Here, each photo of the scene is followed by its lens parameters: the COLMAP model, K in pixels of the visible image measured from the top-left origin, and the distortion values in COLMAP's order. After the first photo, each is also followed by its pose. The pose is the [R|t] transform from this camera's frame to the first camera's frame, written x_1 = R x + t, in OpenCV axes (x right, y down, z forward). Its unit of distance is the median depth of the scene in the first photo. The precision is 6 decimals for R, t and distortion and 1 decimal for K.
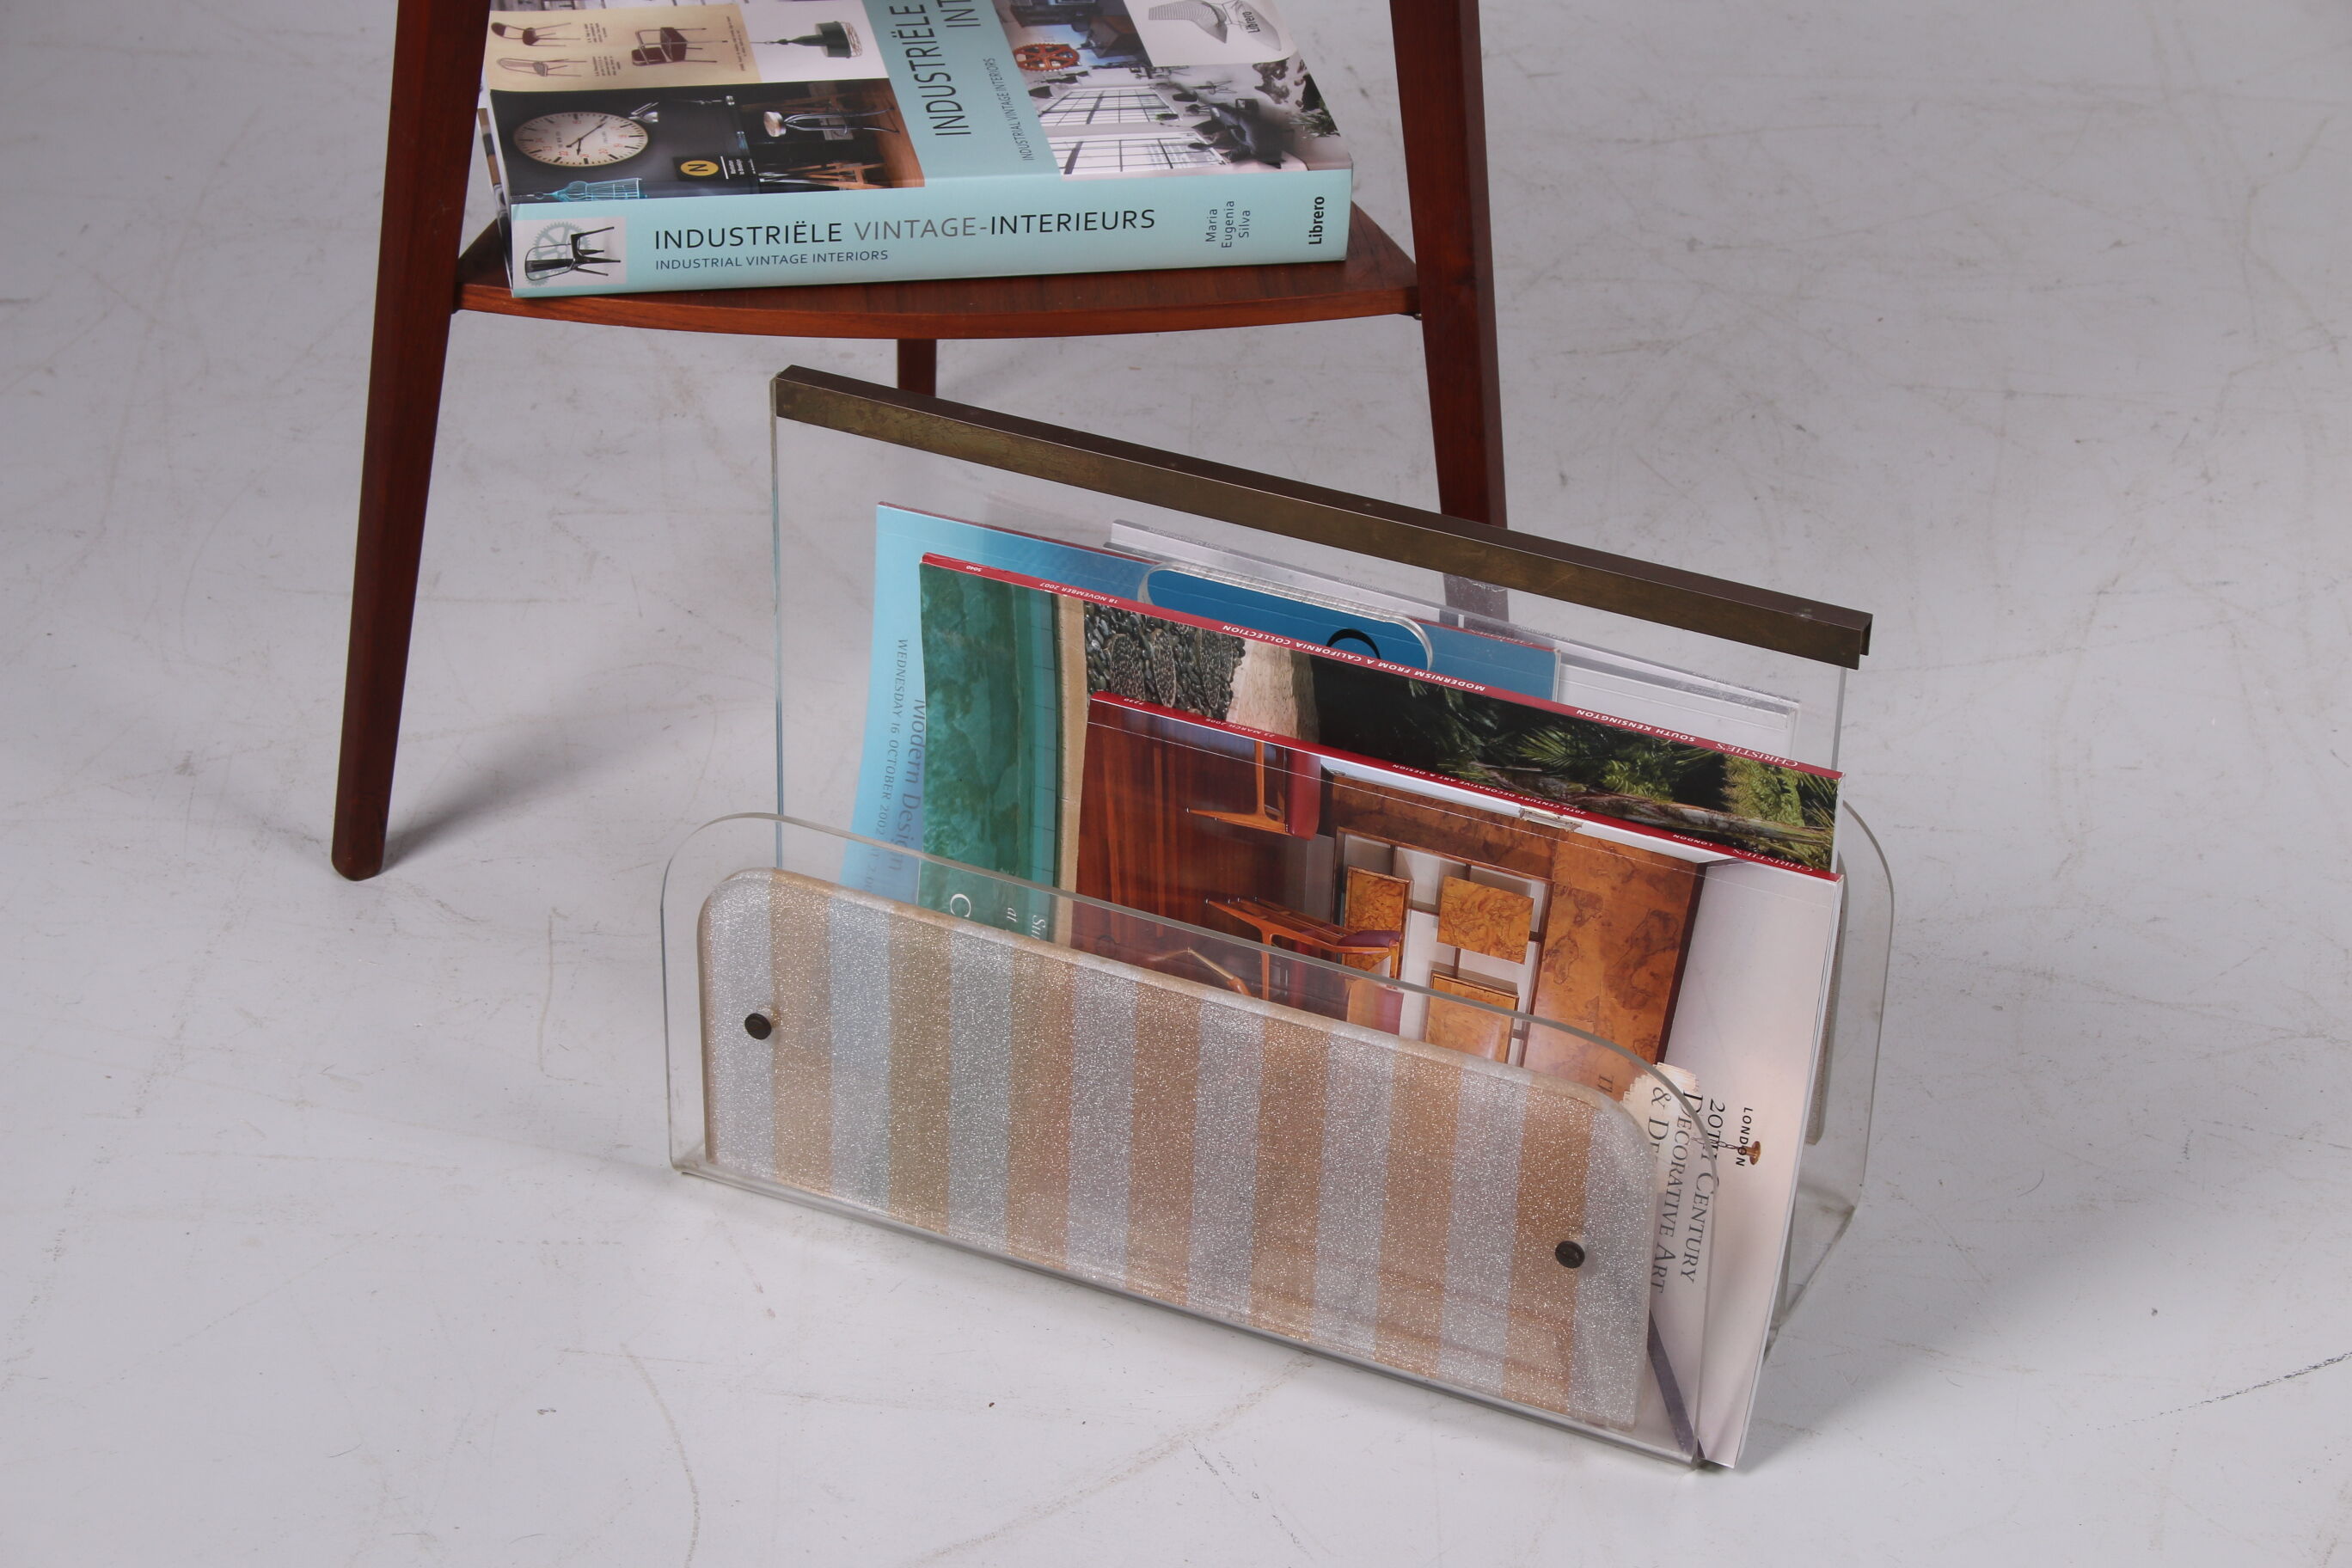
lens RADIAL K [[5904.0, 0, 1176.0], [0, 5904.0, 784.0], [0, 0, 1]] dist [0.110177, 0.070922]
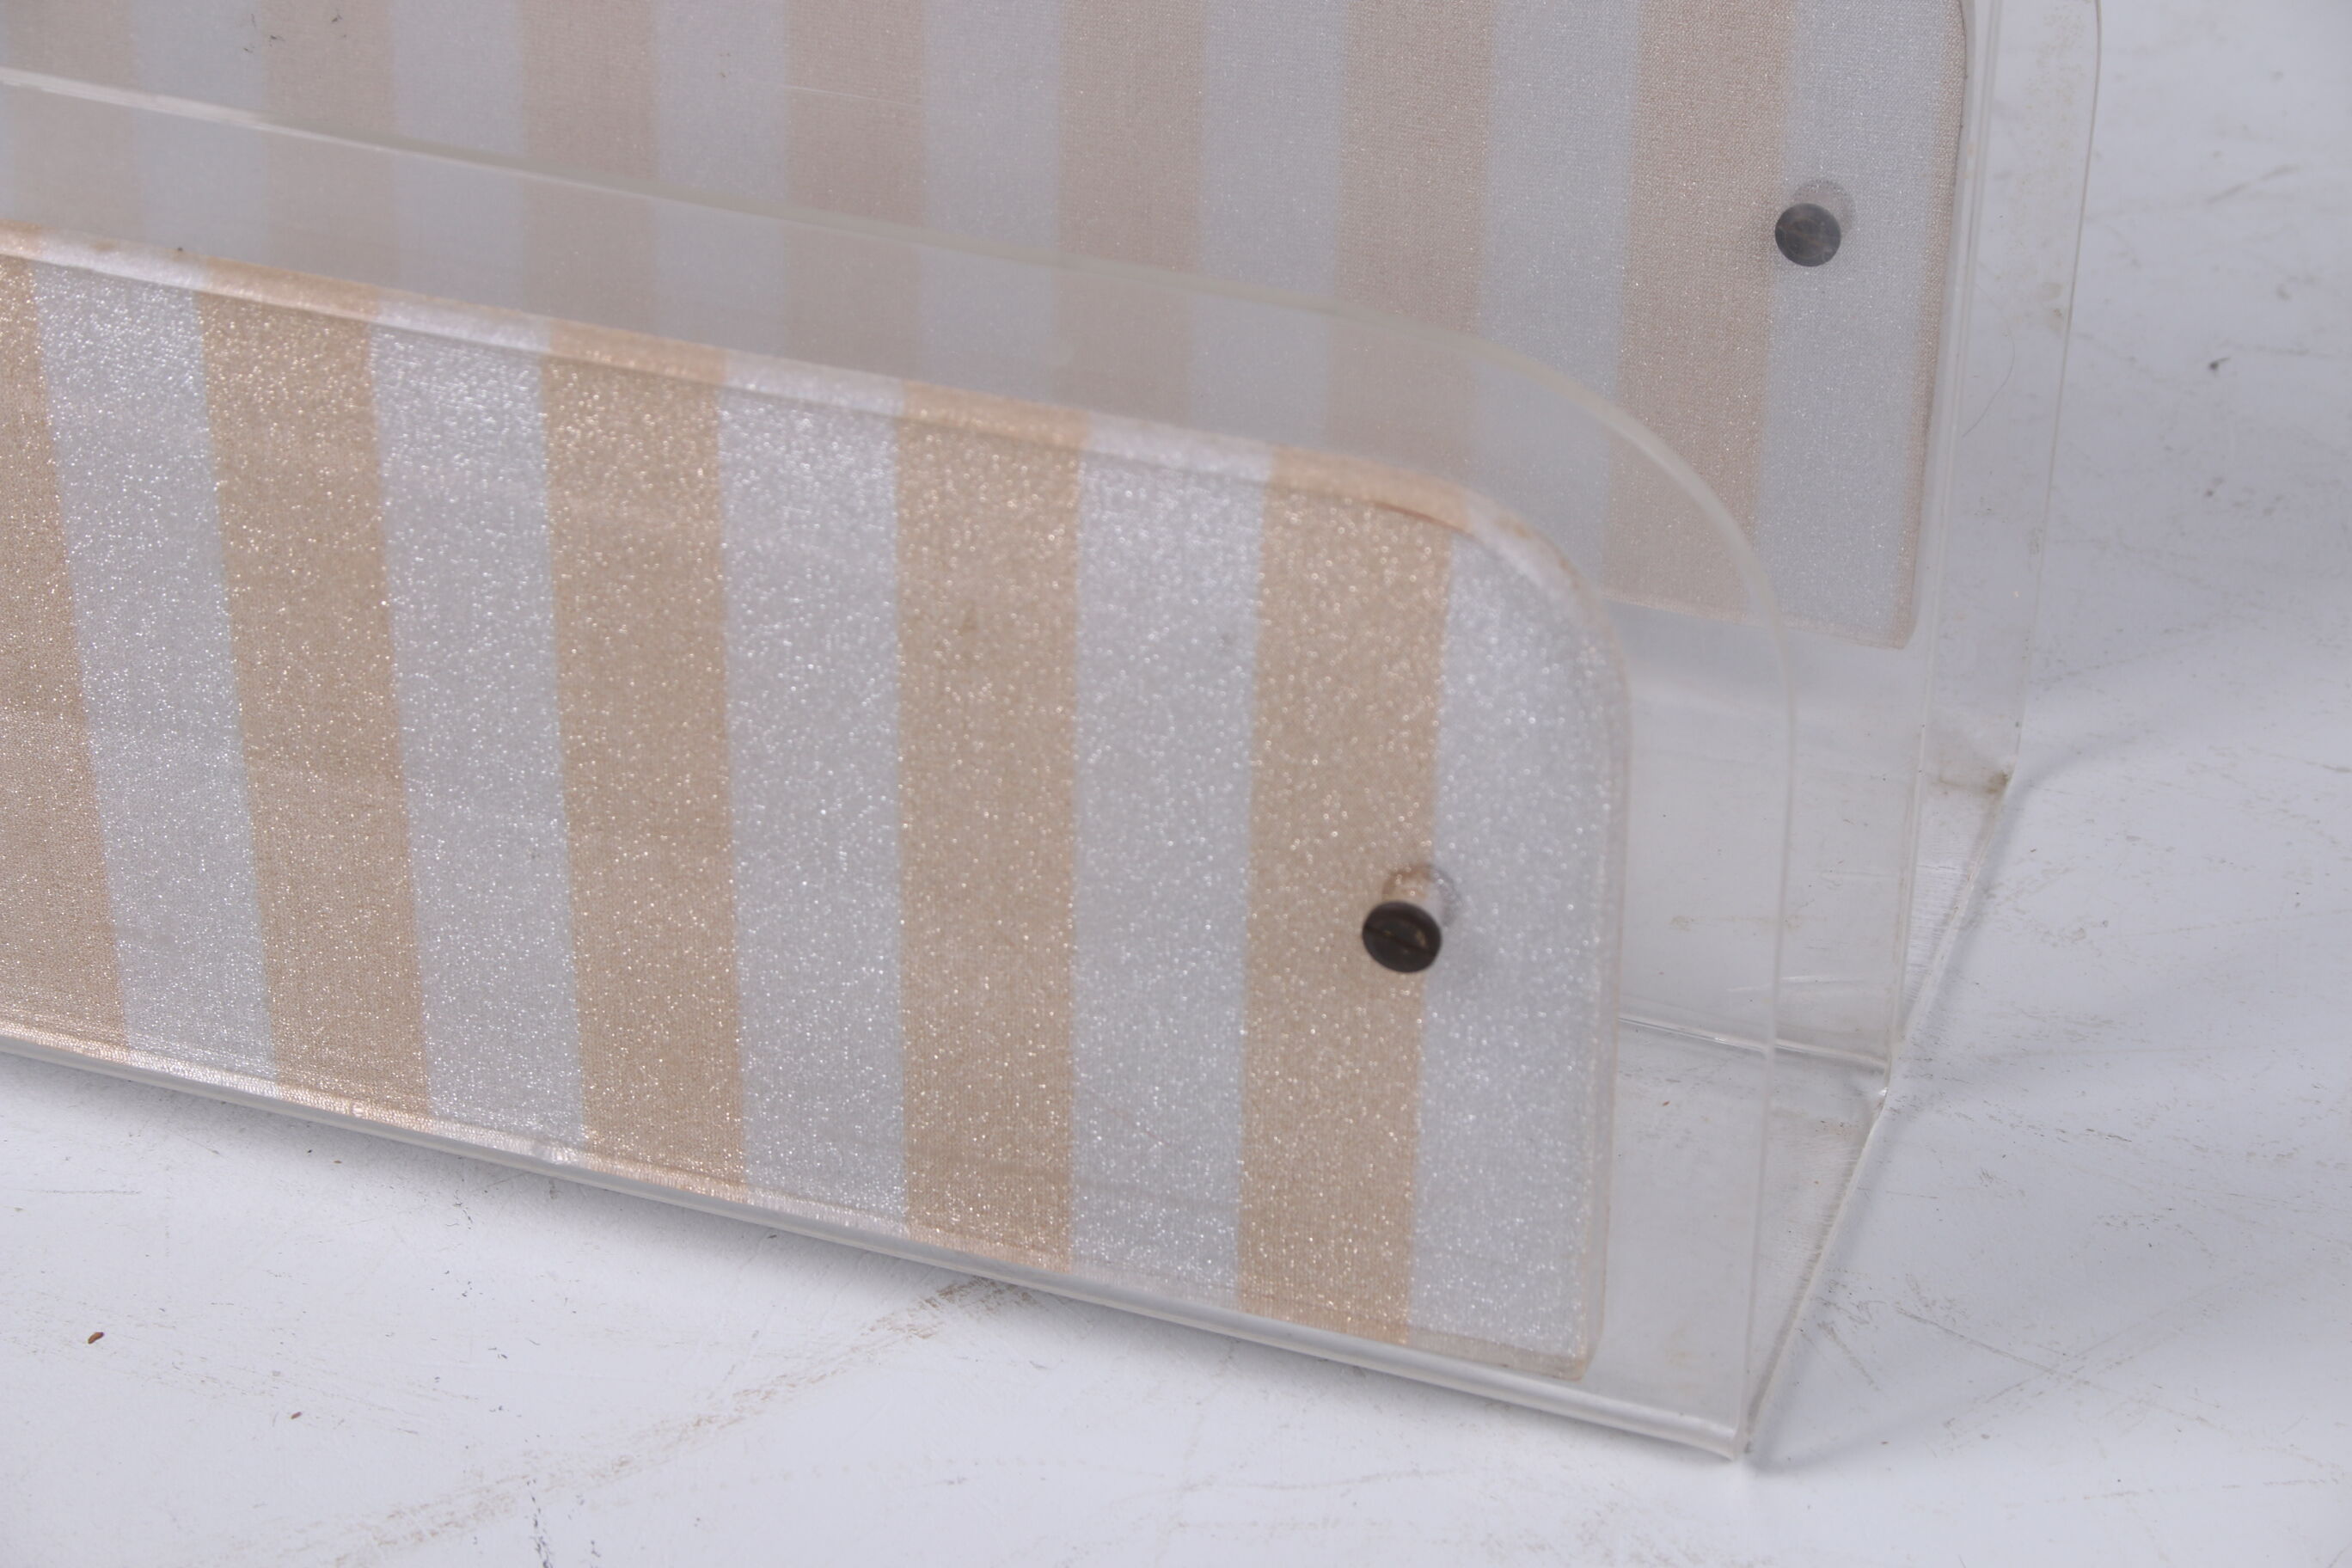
lens RADIAL K [[5904.0, 0, 1176.0], [0, 5904.0, 784.0], [0, 0, 1]] dist [0.110177, 0.070922]
pose [[0.995461, -0.070001, 0.064481, 0.035927], [0.066236, 0.996071, 0.058786, 0.058153], [-0.068343, -0.054248, 0.996186, 0.777848]]
